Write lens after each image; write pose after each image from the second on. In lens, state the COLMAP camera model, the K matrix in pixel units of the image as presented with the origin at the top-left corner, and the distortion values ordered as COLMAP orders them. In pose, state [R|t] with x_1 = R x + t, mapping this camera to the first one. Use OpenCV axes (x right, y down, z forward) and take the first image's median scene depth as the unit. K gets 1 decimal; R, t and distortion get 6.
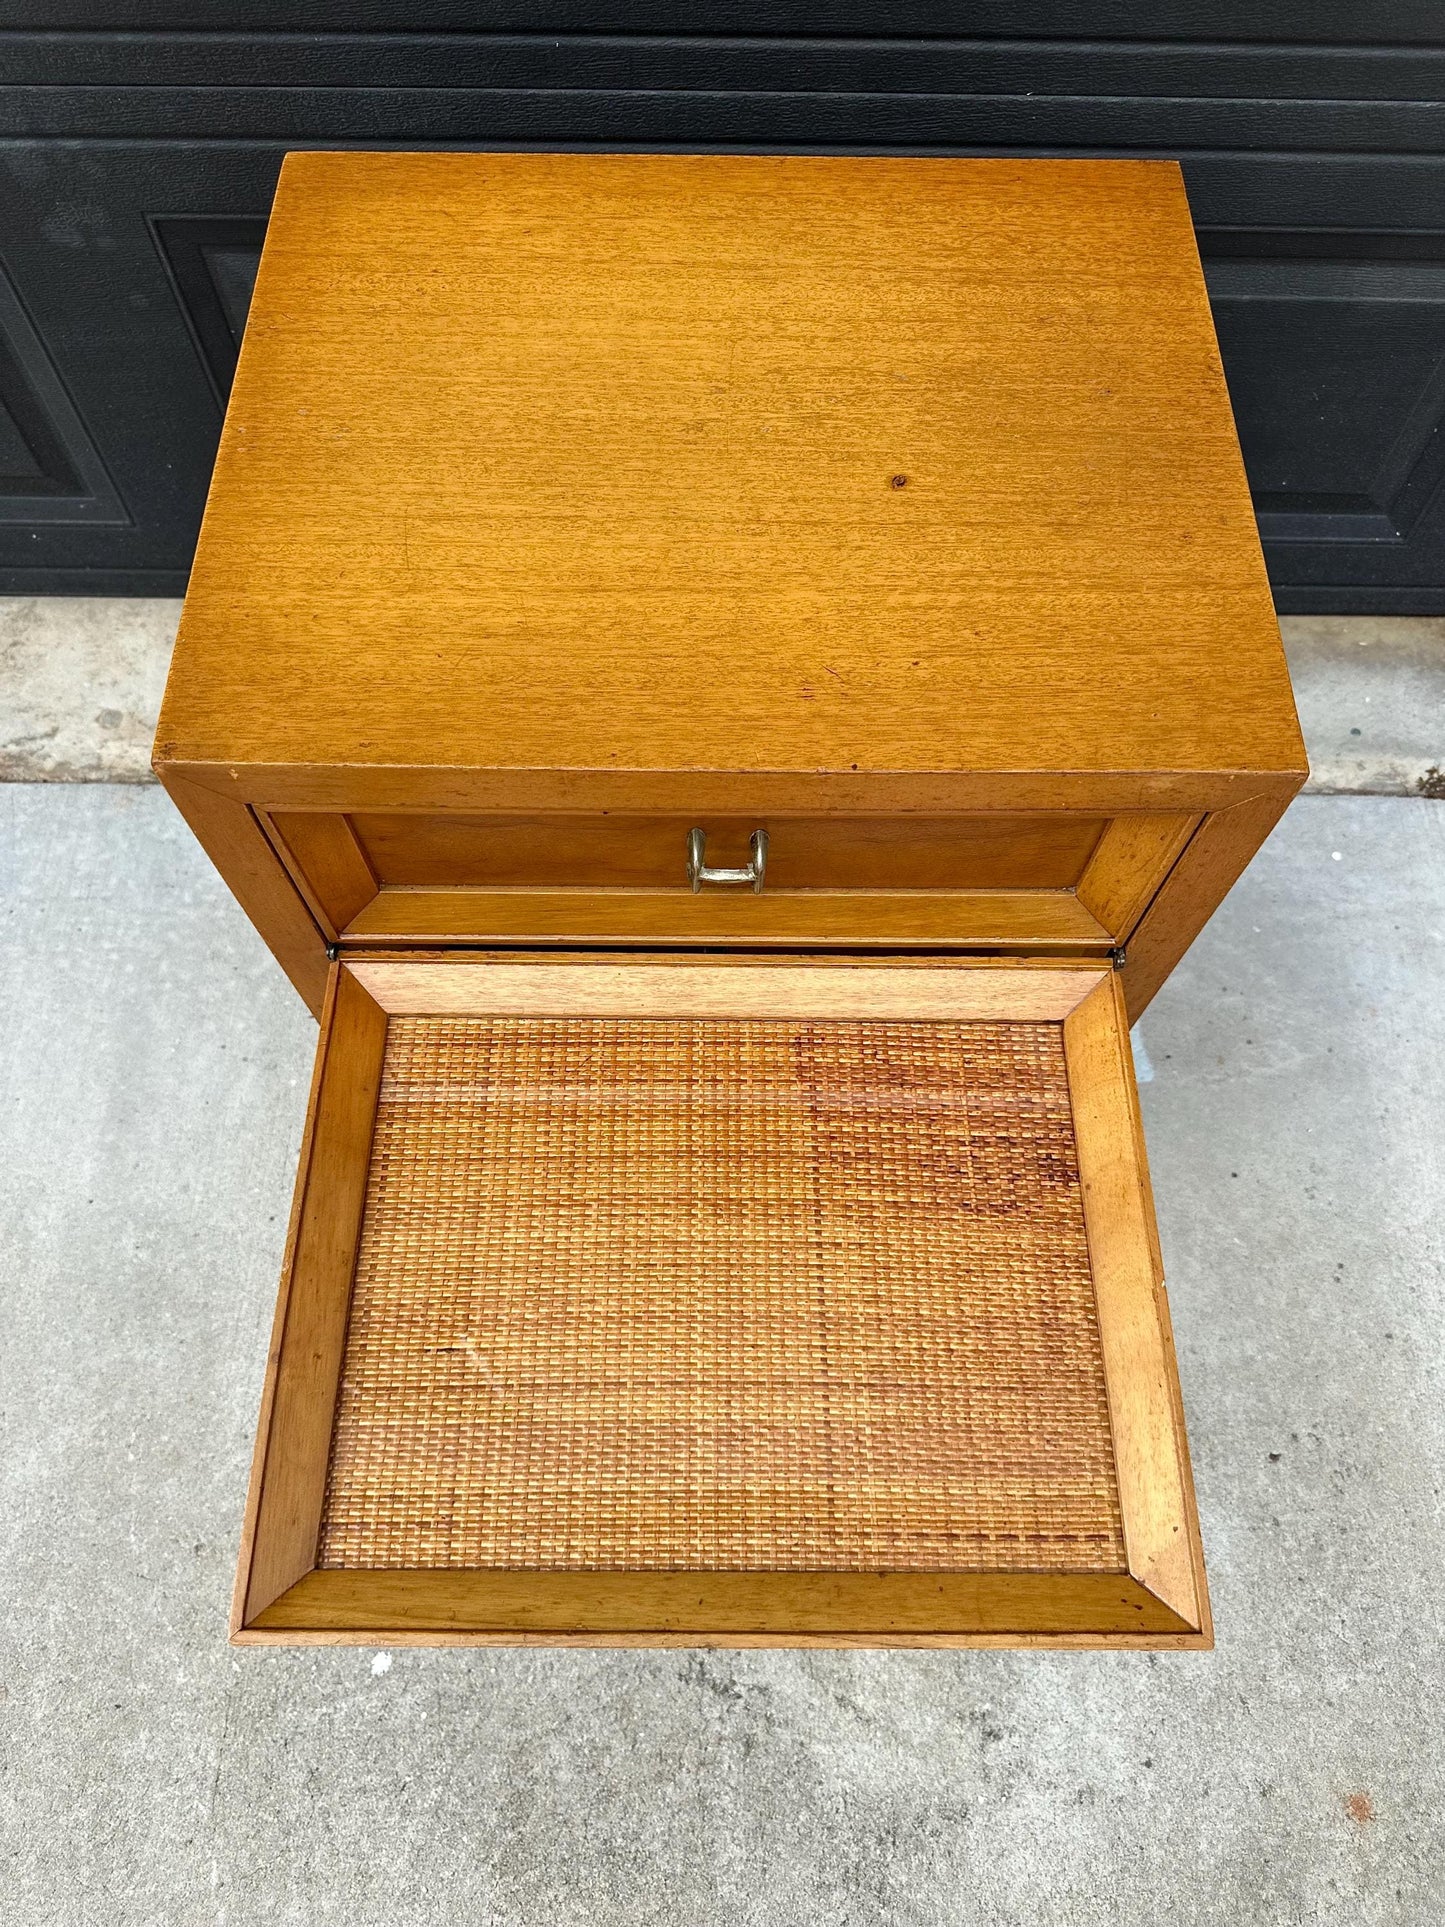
lens RADIAL K [[1390.6, 0, 724.0], [0, 1390.6, 972.9], [0, 0, 1]] dist [0.015135, -0.028624]
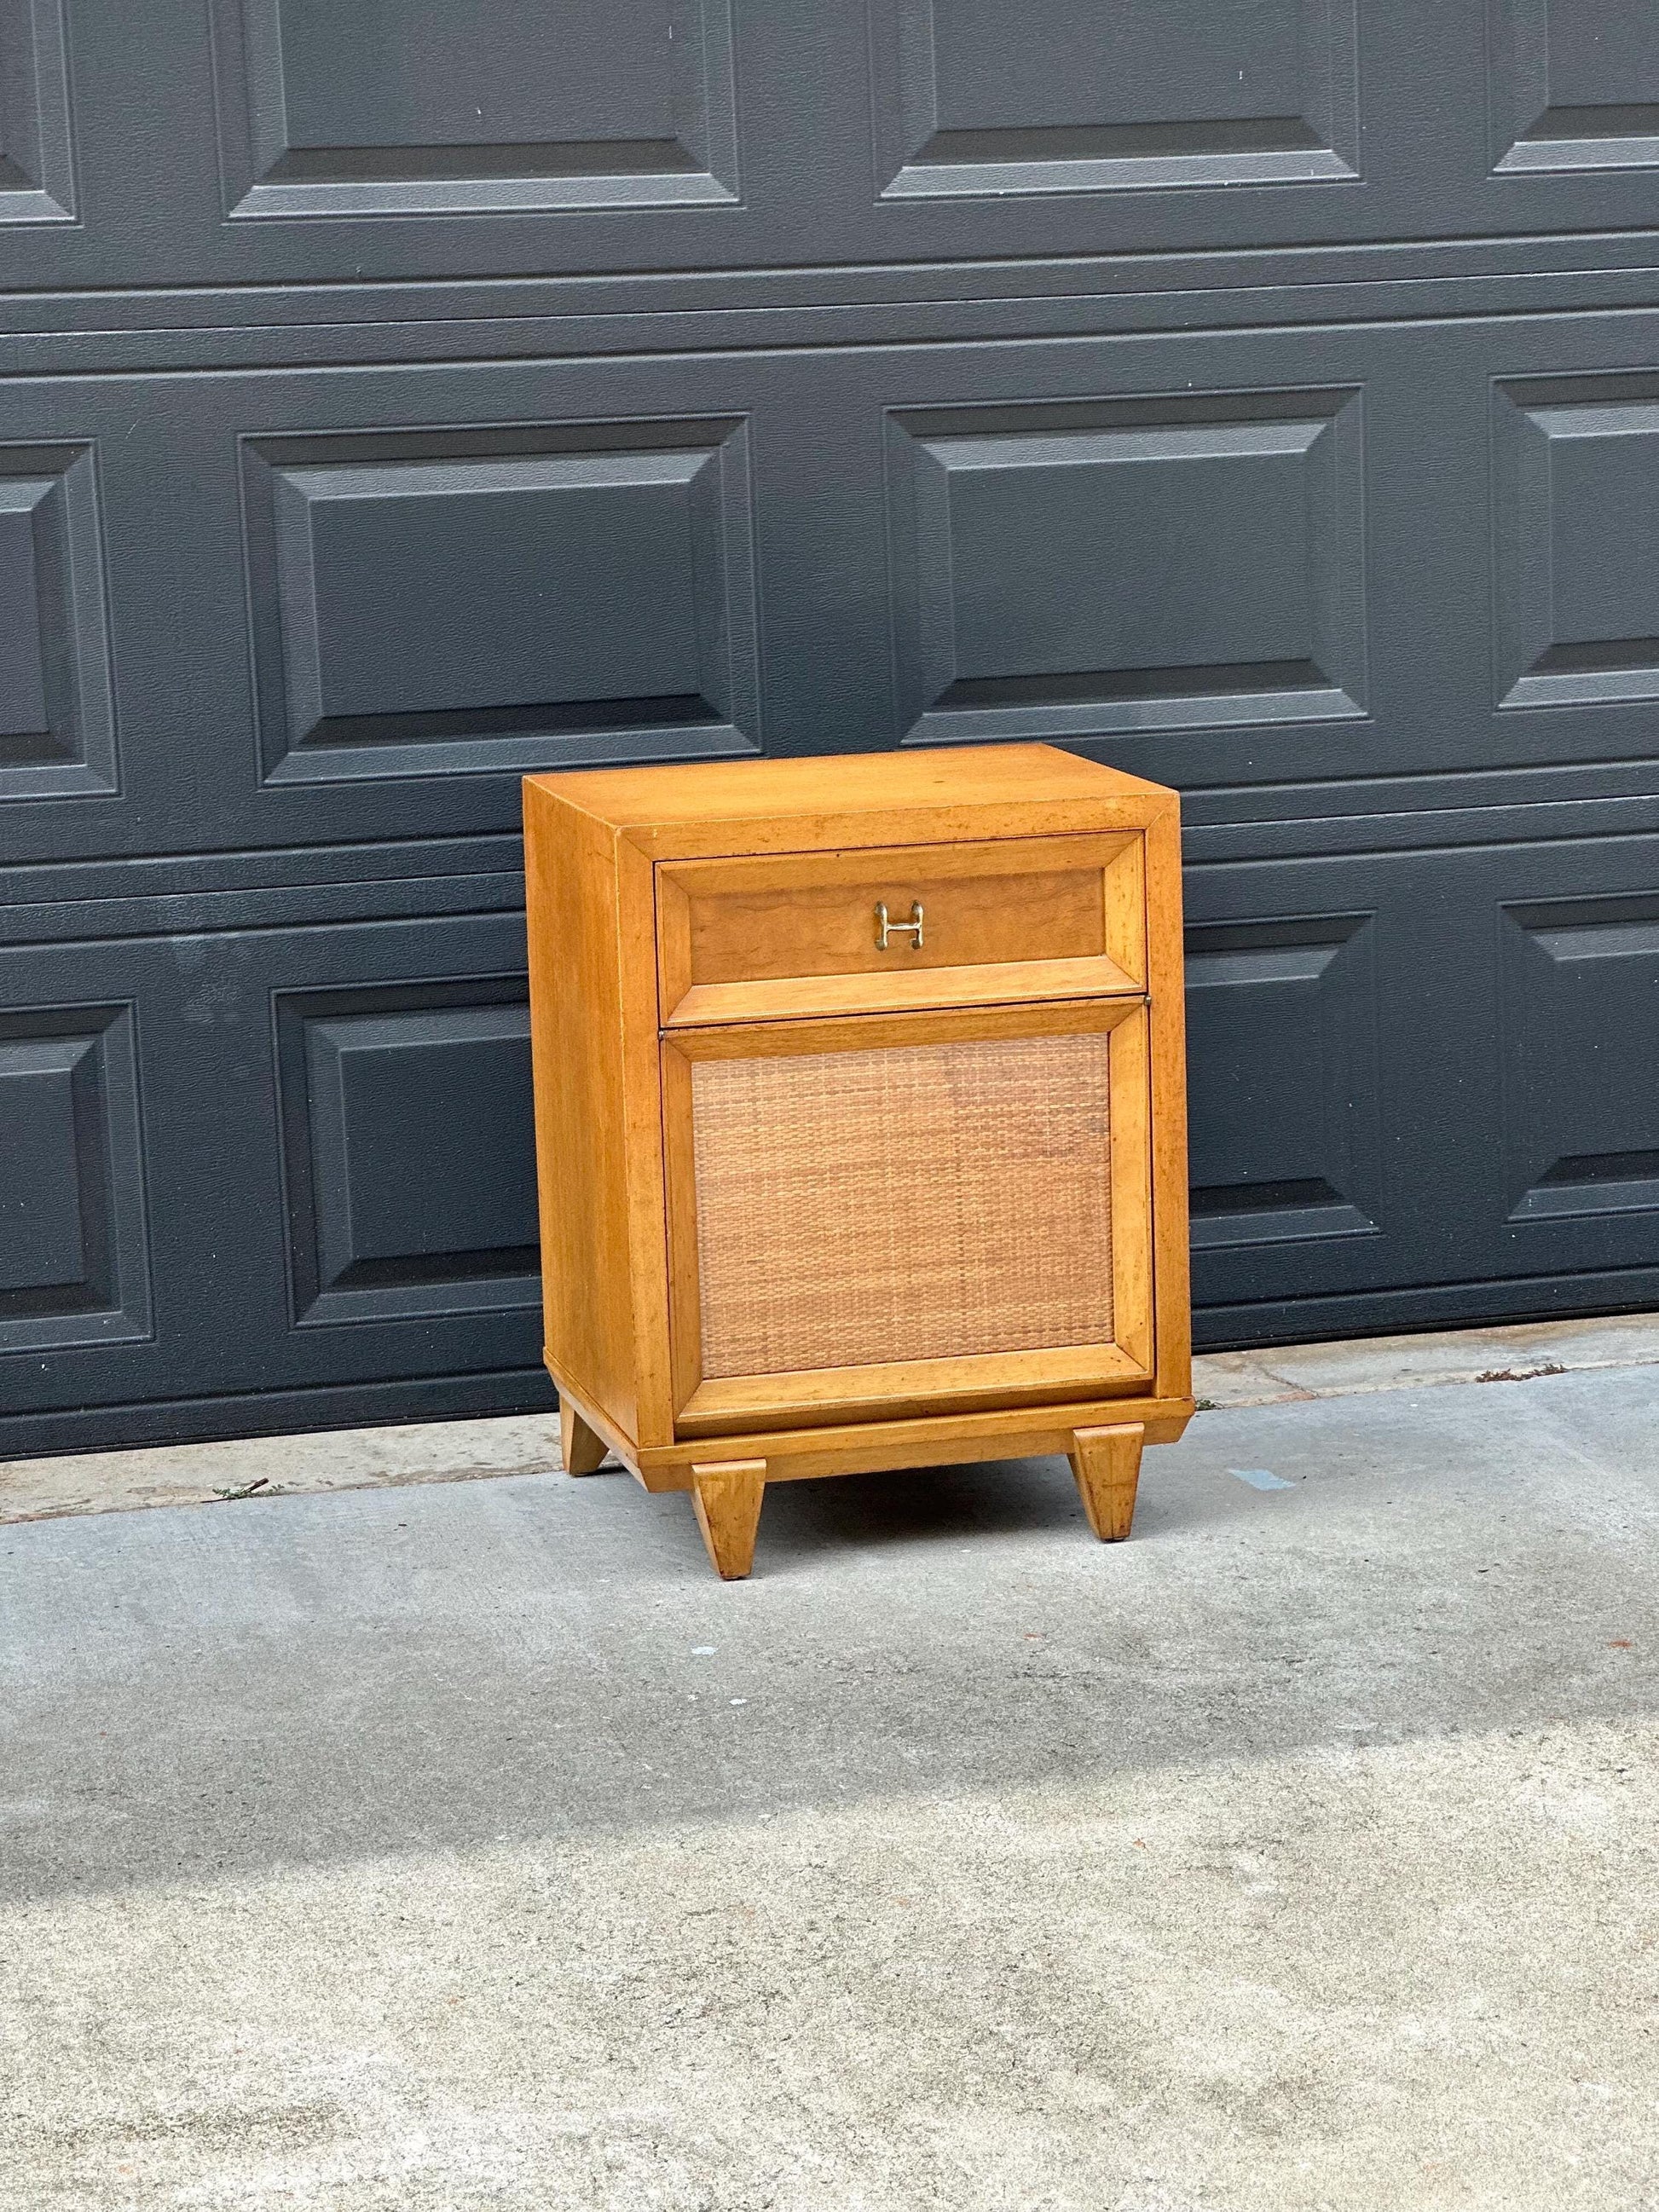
lens RADIAL K [[4957.6, 0, 834.2], [0, 4957.6, 1154.7], [0, 0, 1]] dist [0.161852, 0.000000]
pose [[0.965827, -0.086301, 0.244398, -1.077609], [0.247680, 0.585160, -0.772167, 3.233890], [-0.076373, 0.806312, 0.586538, -1.589156]]
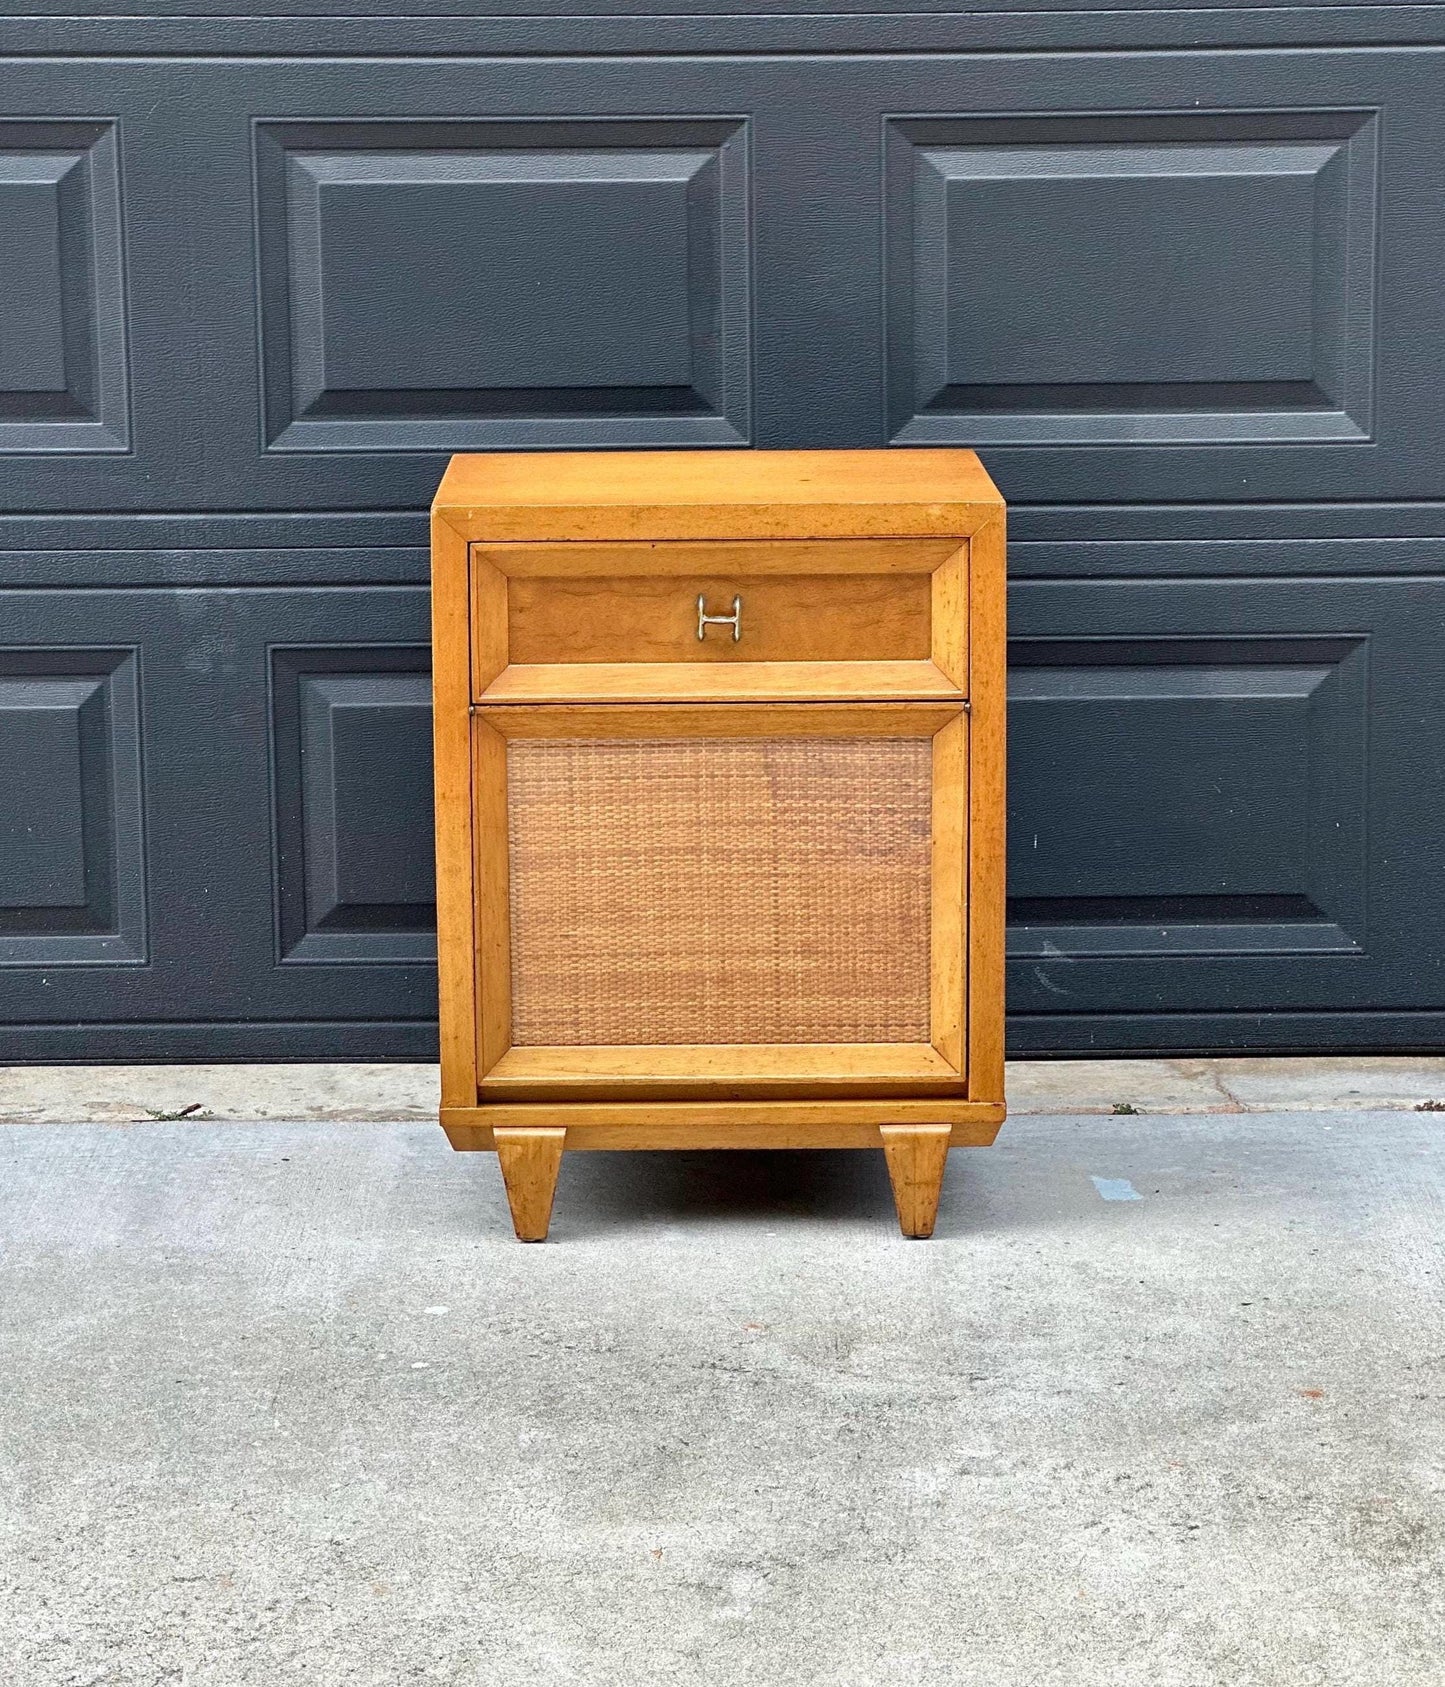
lens RADIAL K [[4357.7, 0, 741.9], [0, 4357.7, 829.8], [0, 0, 1]] dist [0.170907, 0.000000]
pose [[0.999696, -0.017141, 0.017712, -0.047360], [0.024458, 0.600614, -0.799165, 3.011102], [0.003061, 0.799356, 0.600850, -1.403803]]
